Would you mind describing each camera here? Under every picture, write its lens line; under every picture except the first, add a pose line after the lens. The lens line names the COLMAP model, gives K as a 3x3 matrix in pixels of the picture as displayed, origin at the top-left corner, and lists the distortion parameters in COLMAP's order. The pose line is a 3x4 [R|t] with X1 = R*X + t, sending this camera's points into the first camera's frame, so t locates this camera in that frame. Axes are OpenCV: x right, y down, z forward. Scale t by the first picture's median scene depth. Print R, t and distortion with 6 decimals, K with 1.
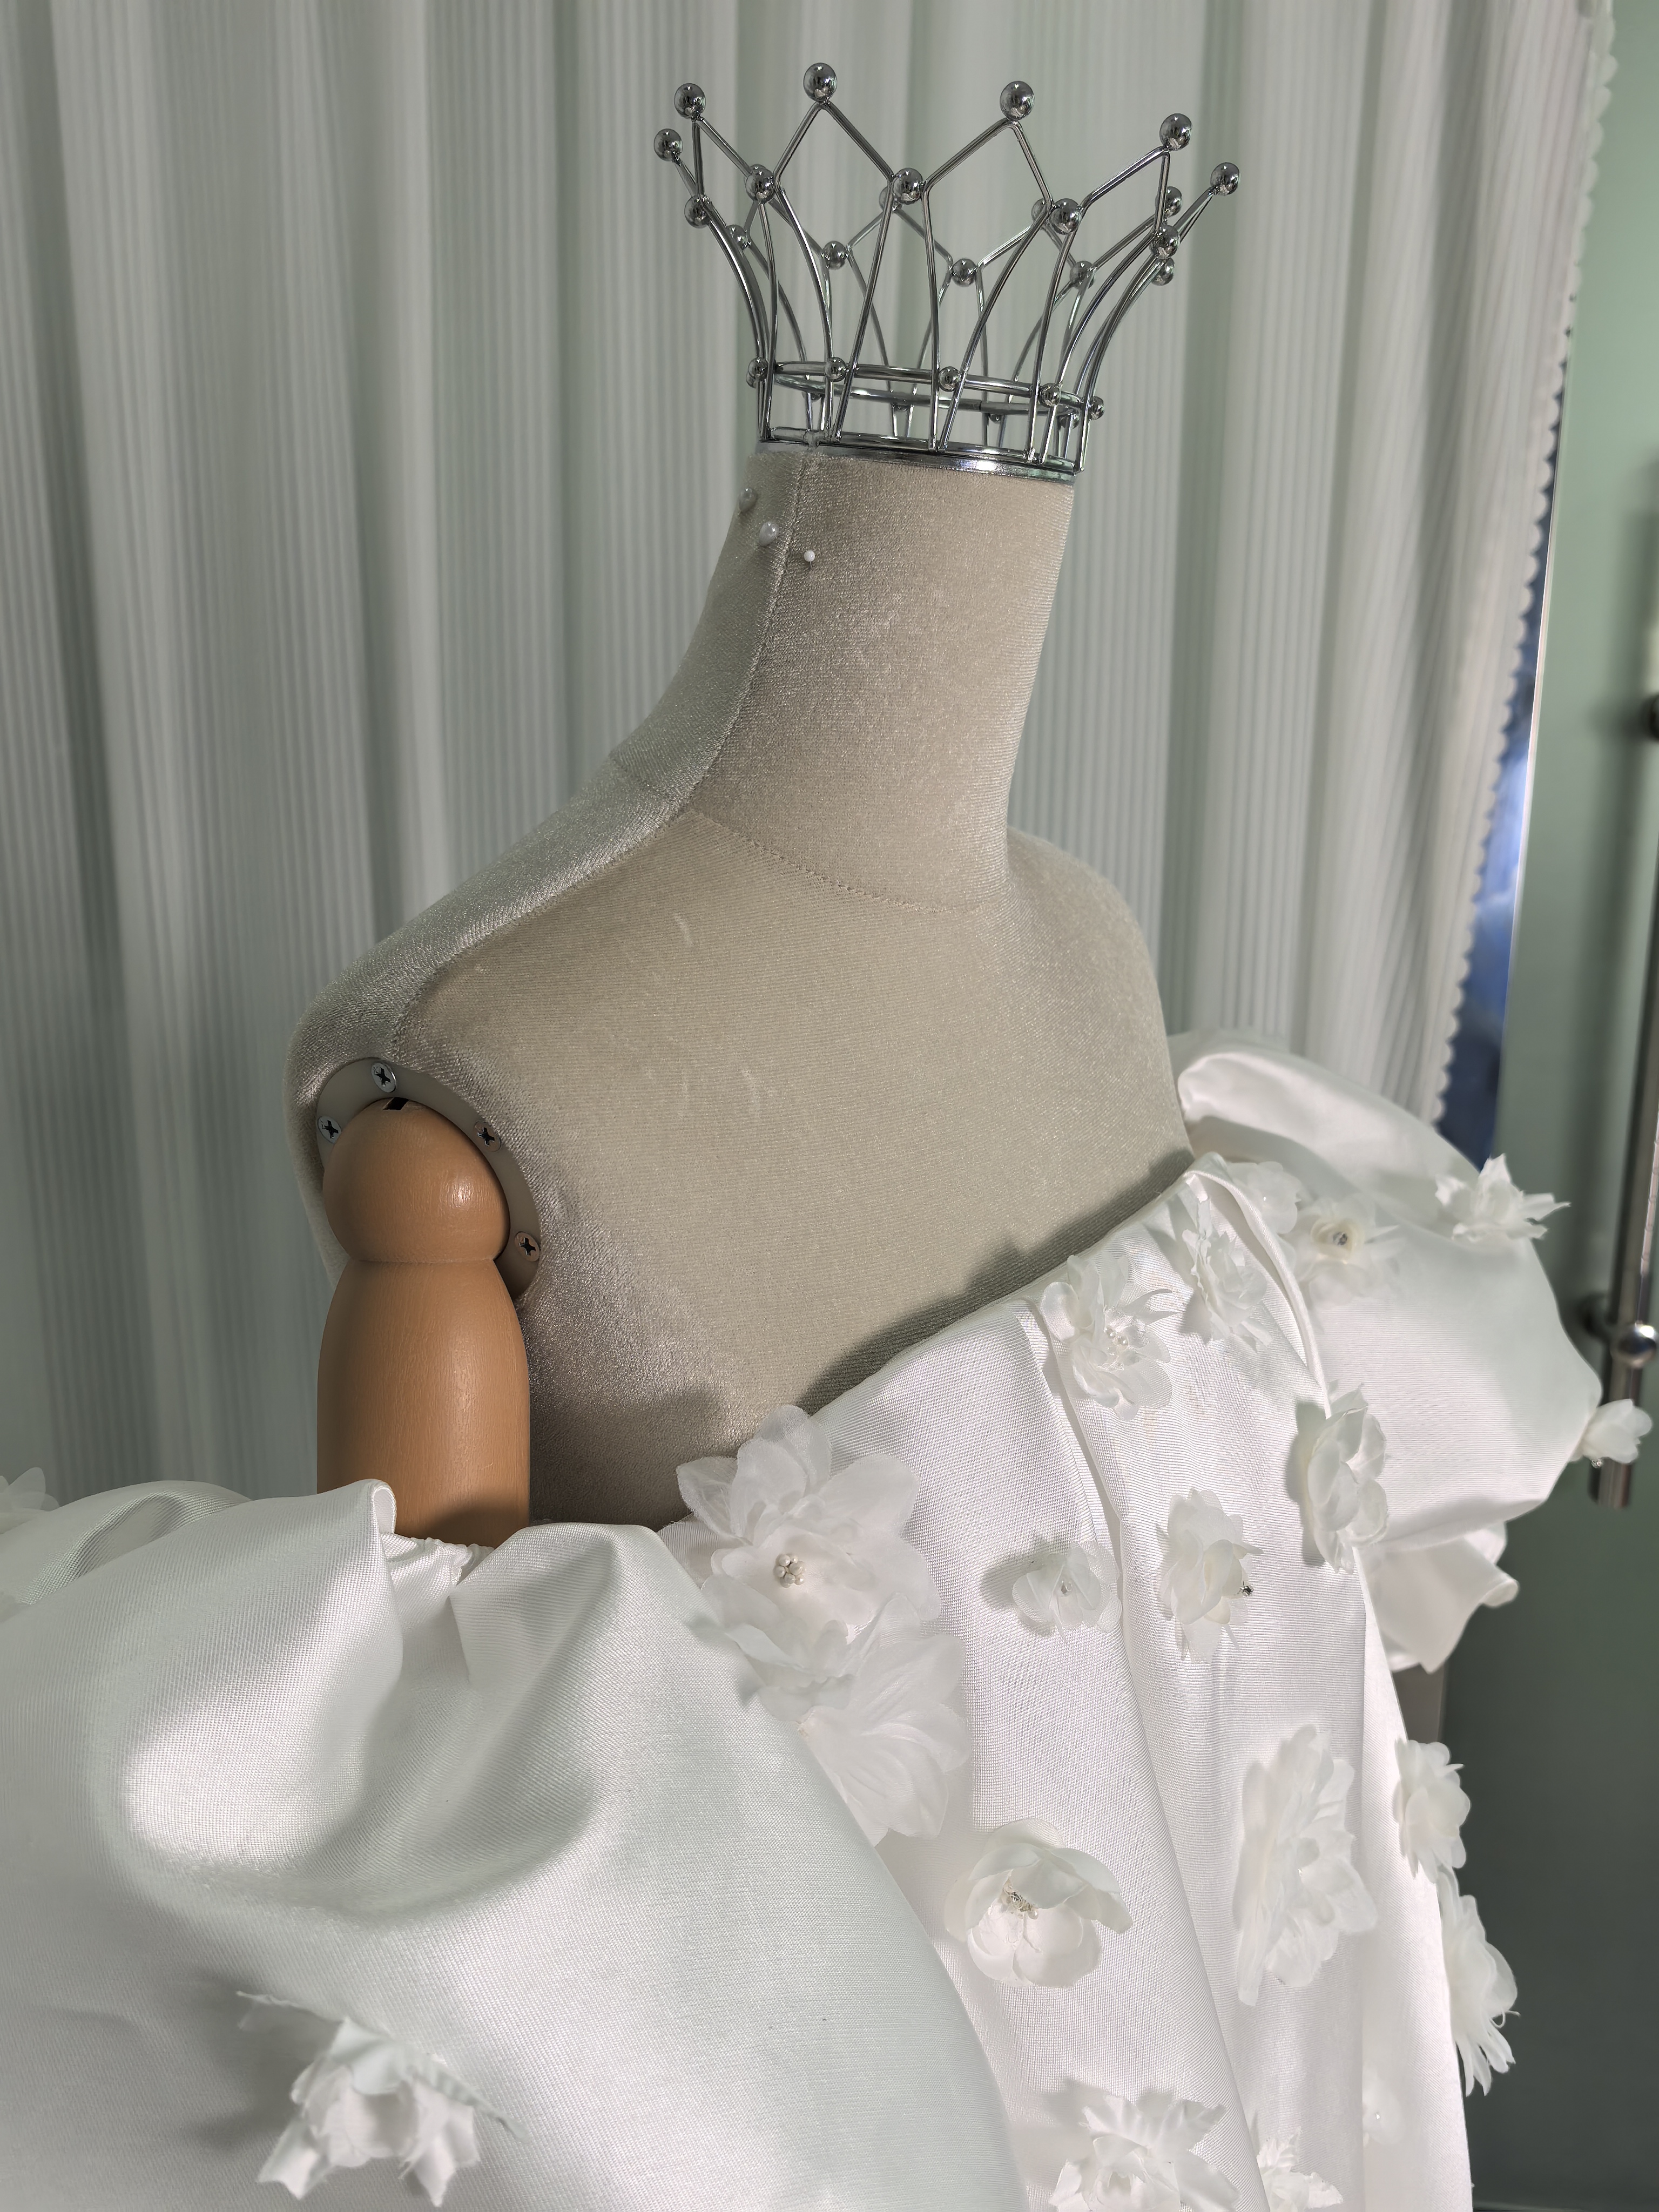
lens RADIAL K [[1779.1, 0, 799.9], [0, 1779.1, 1158.4], [0, 0, 1]] dist [0.058883, -0.120297]
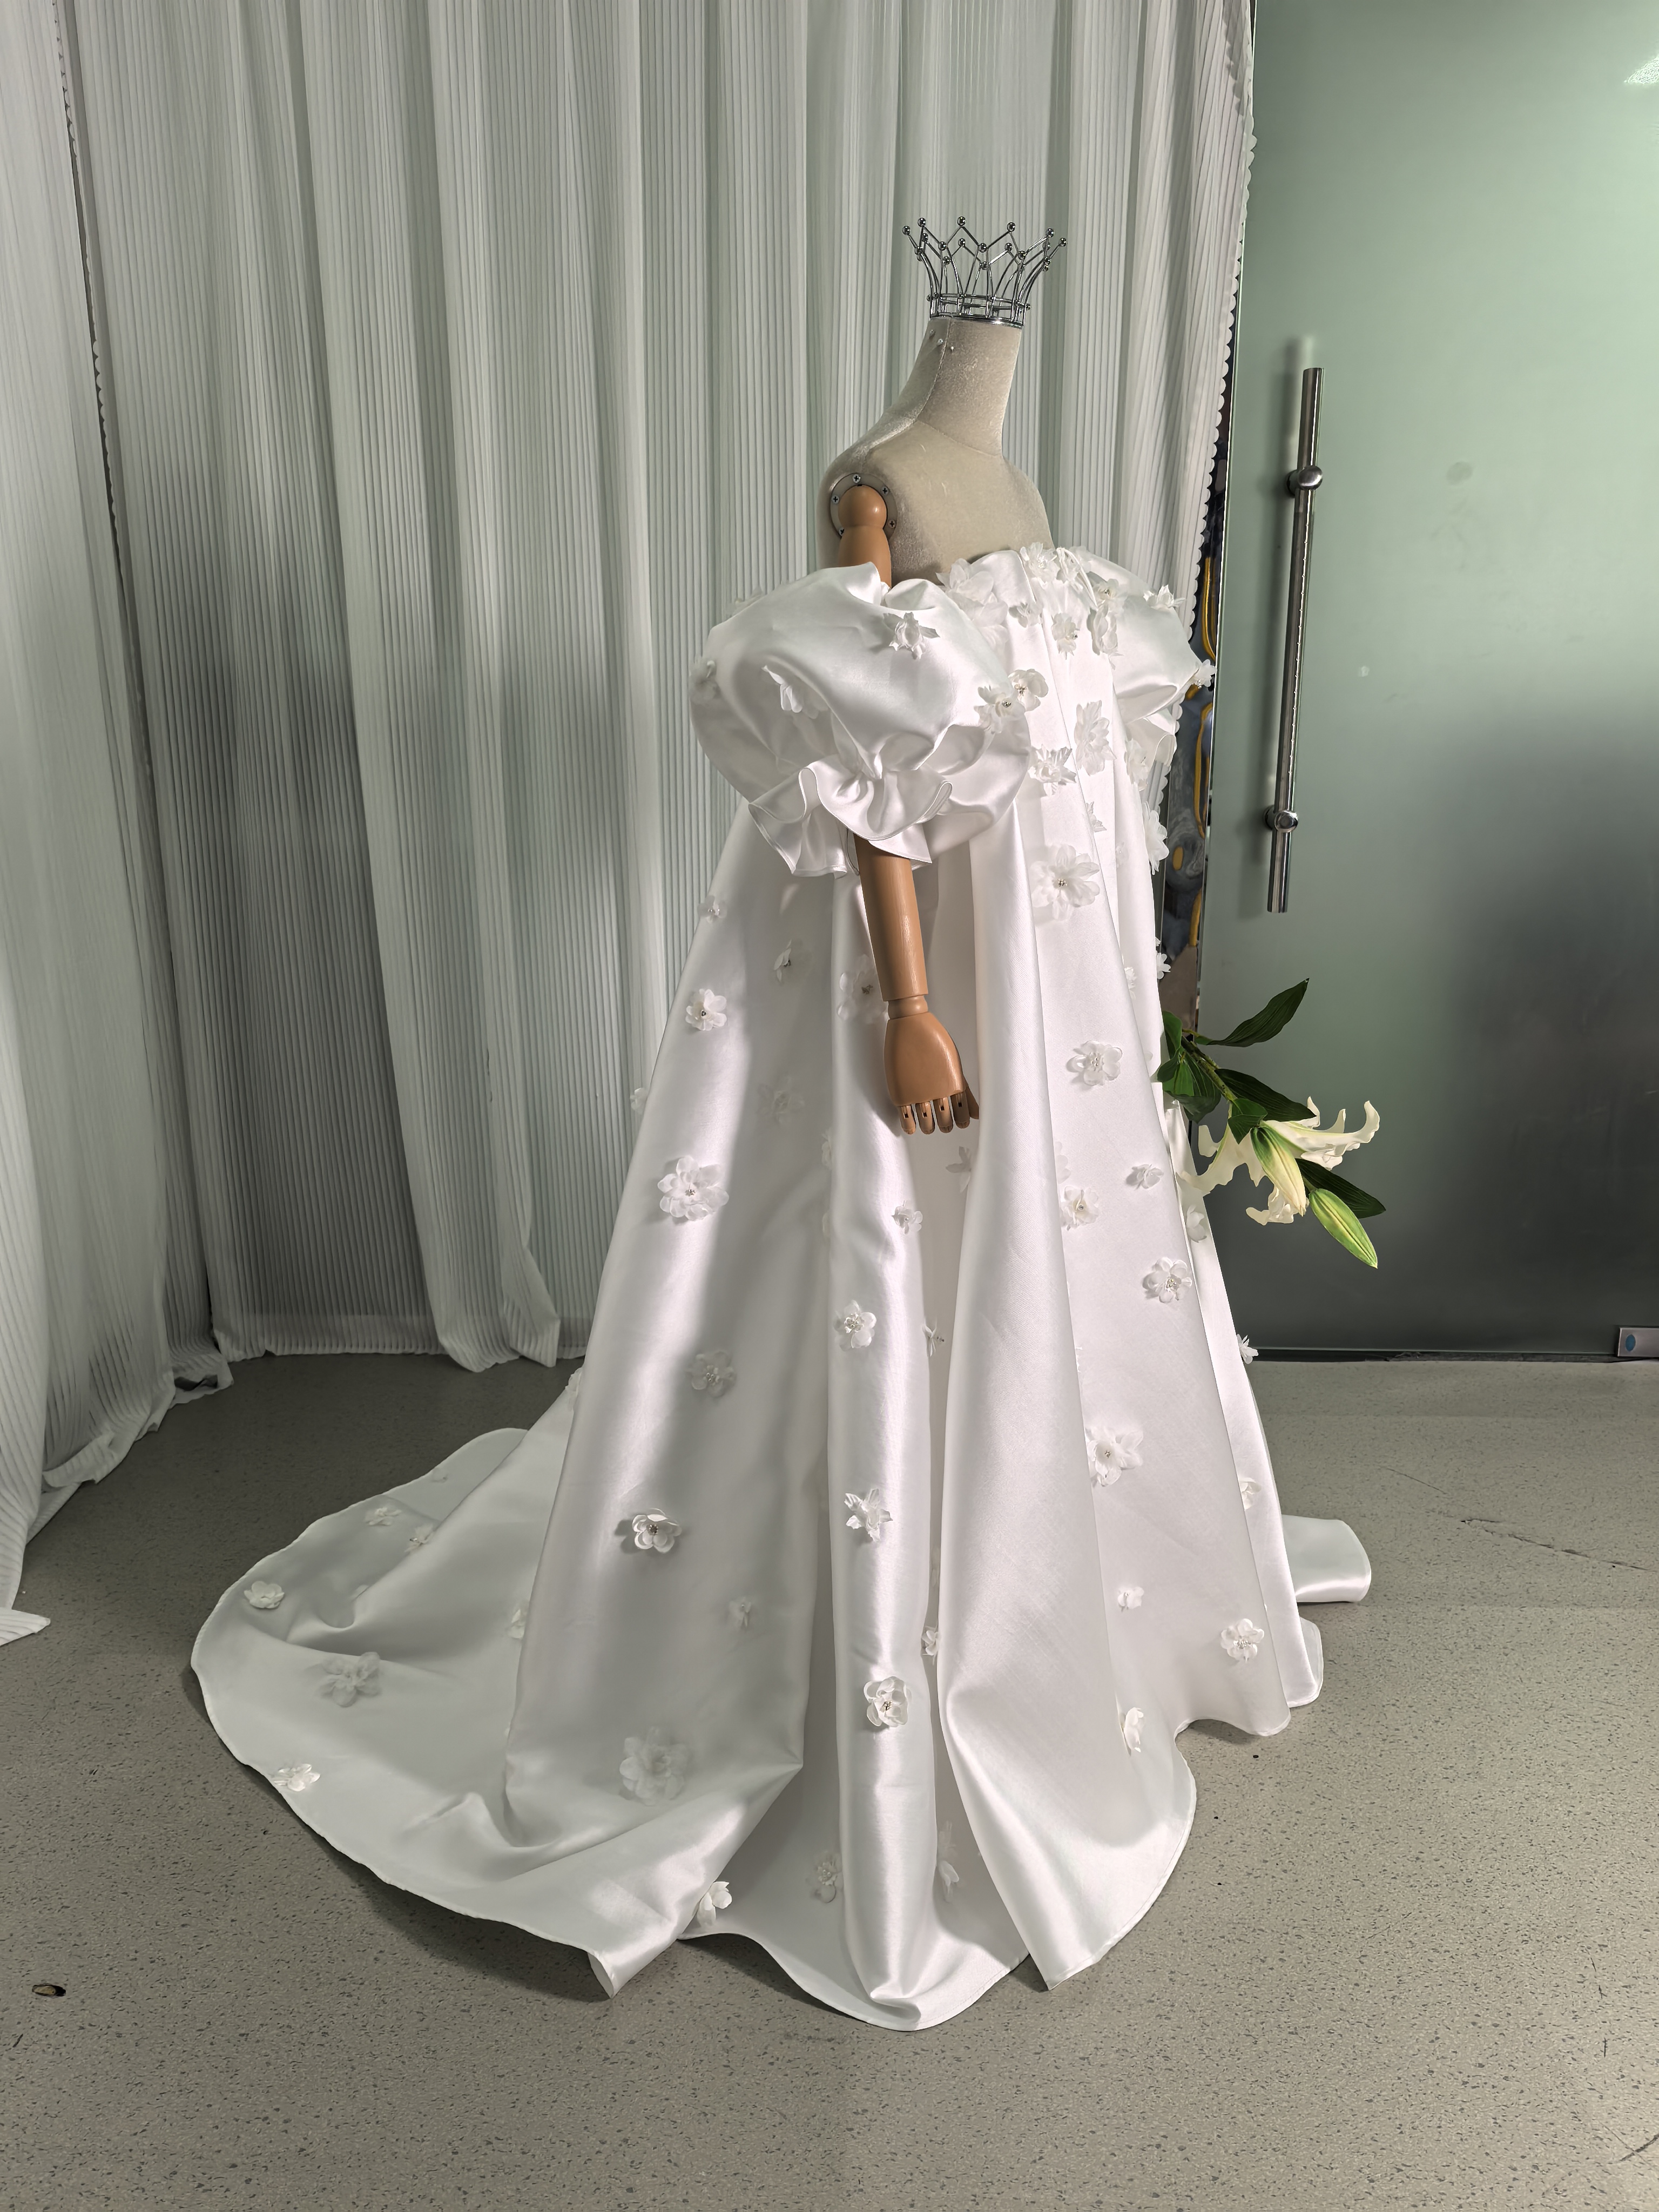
lens RADIAL K [[1738.7, 0, 765.2], [0, 1738.7, 1174.0], [0, 0, 1]] dist [0.046133, -0.110351]
pose [[0.998079, -0.029967, 0.054232, -0.607738], [0.027329, 0.998437, 0.048742, 1.139753], [-0.055608, -0.047166, 0.997338, -2.563258]]
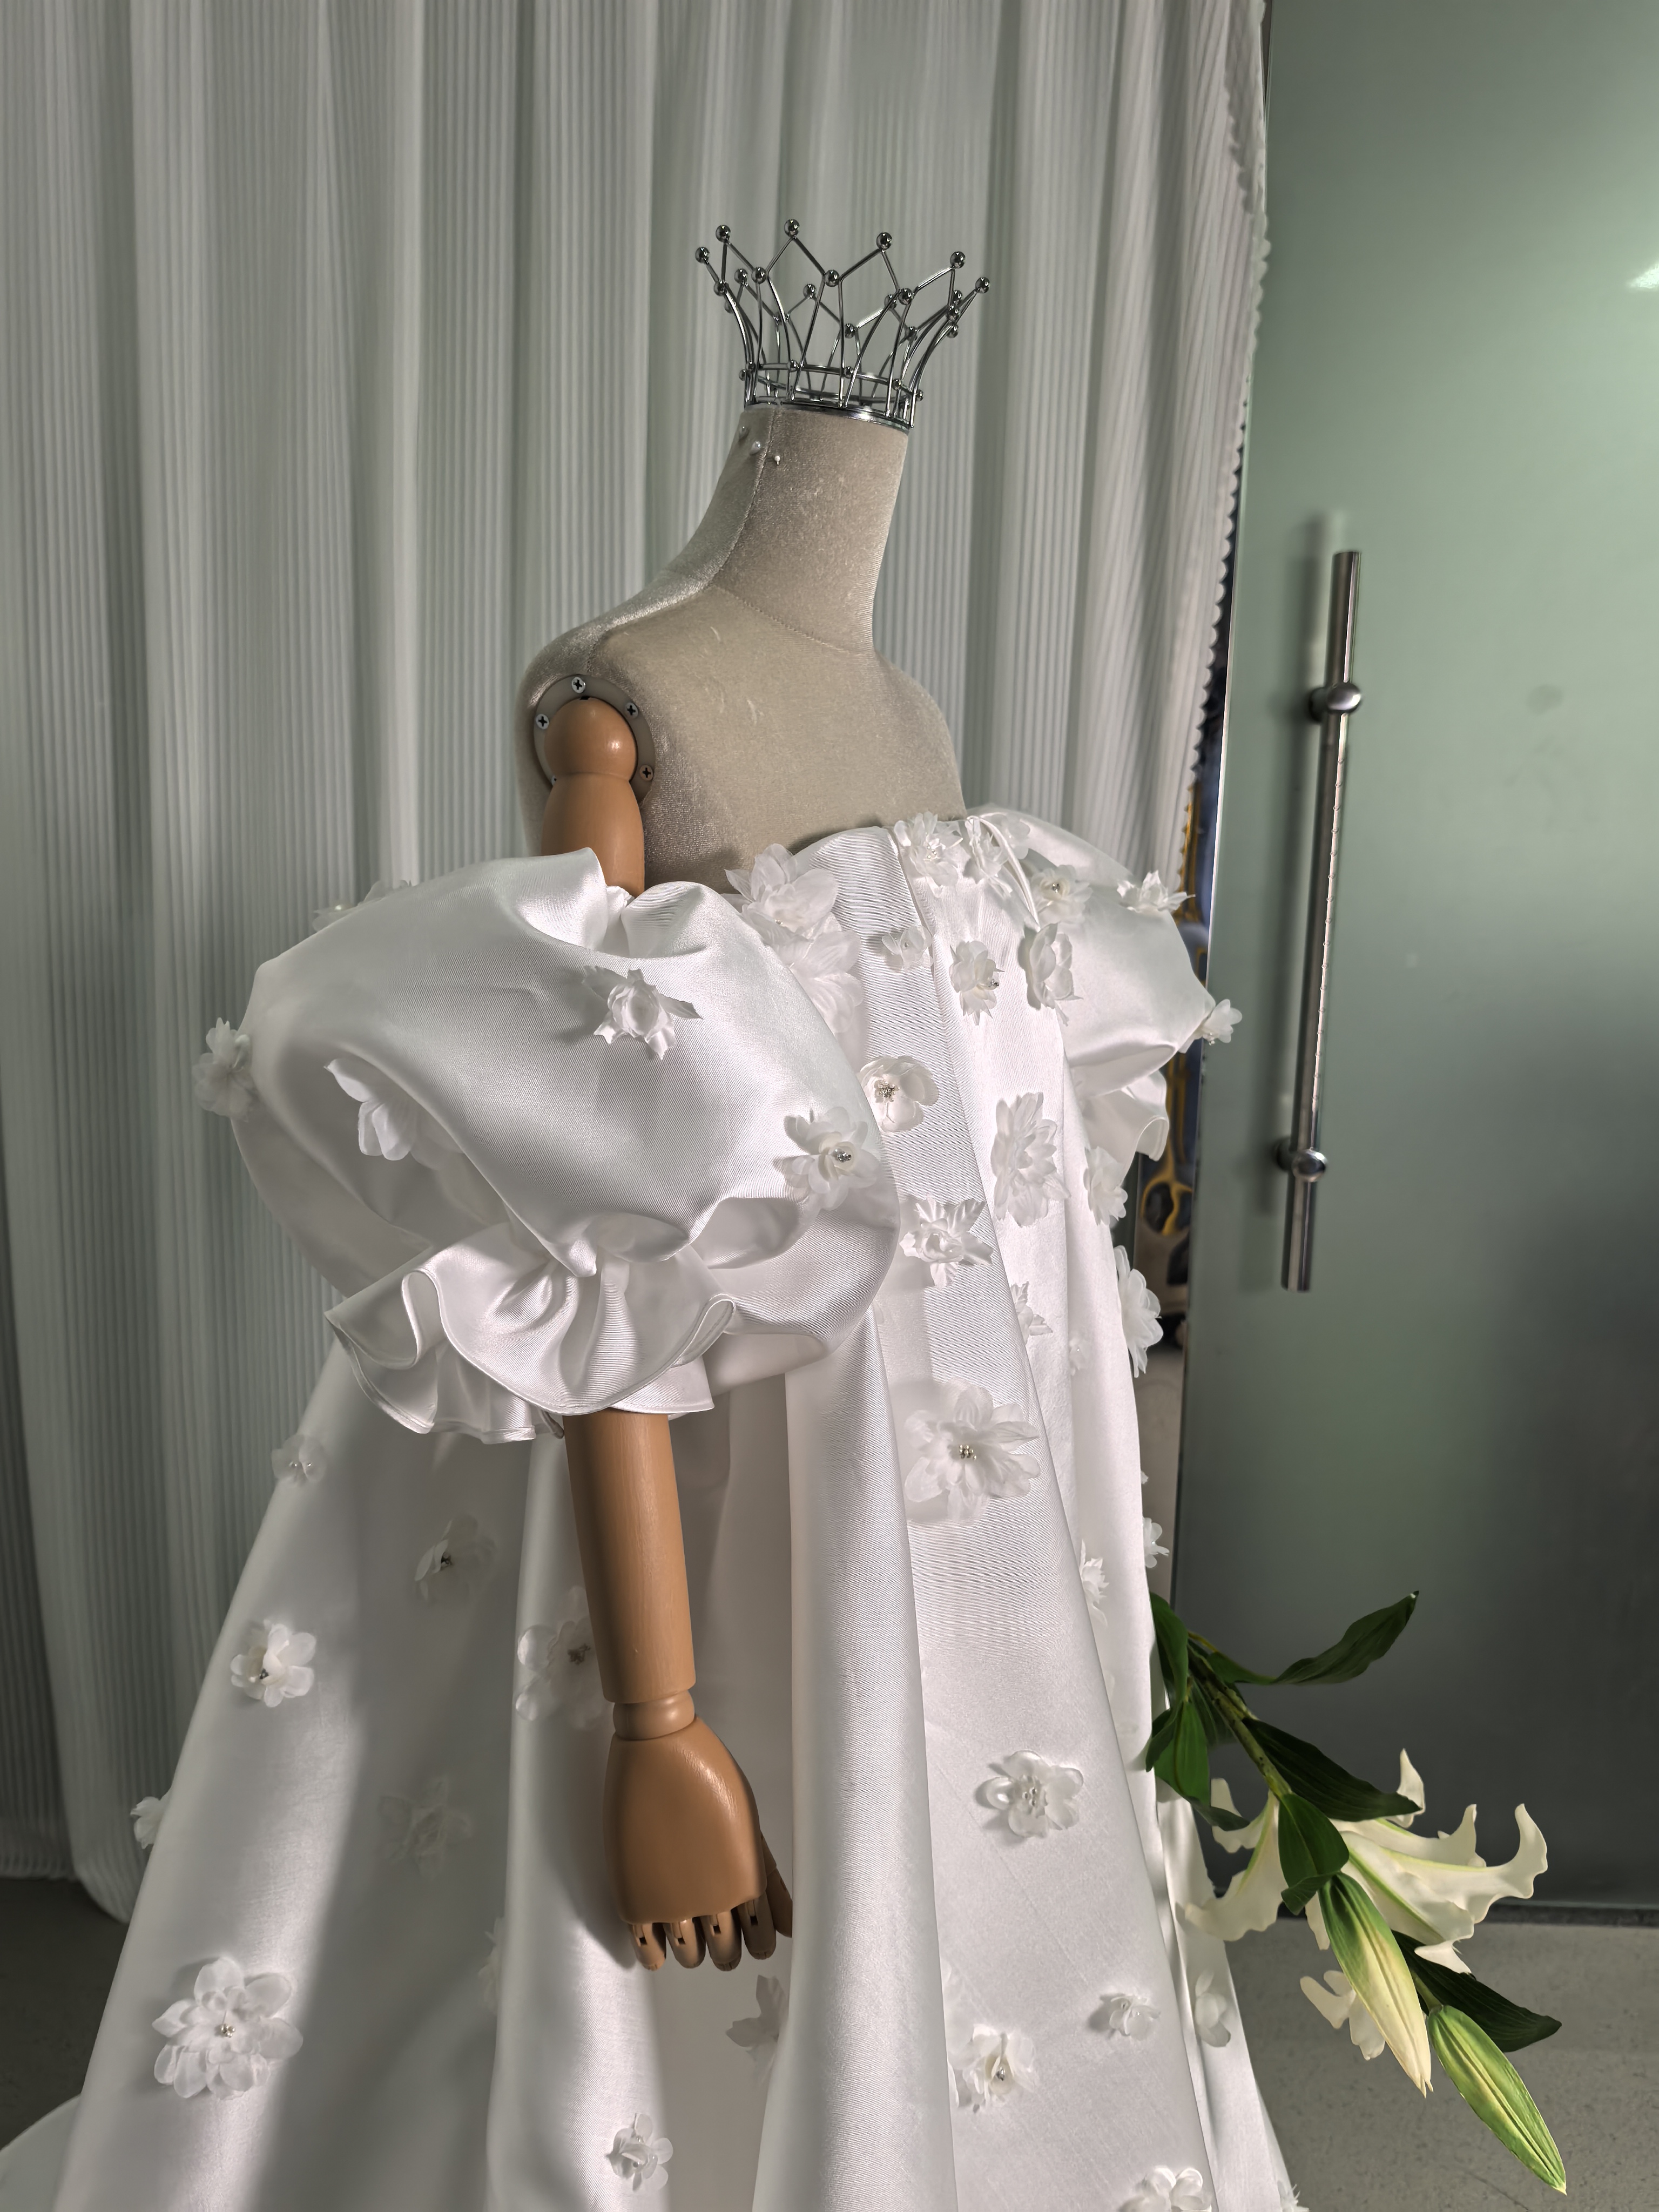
lens RADIAL K [[1717.2, 0, 794.4], [0, 1717.2, 1110.2], [0, 0, 1]] dist [0.187247, -0.455200]
pose [[0.995261, 0.008654, 0.096853, -0.153583], [-0.001061, 0.996939, -0.078176, 0.523746], [-0.097234, 0.077703, 0.992224, -0.847631]]
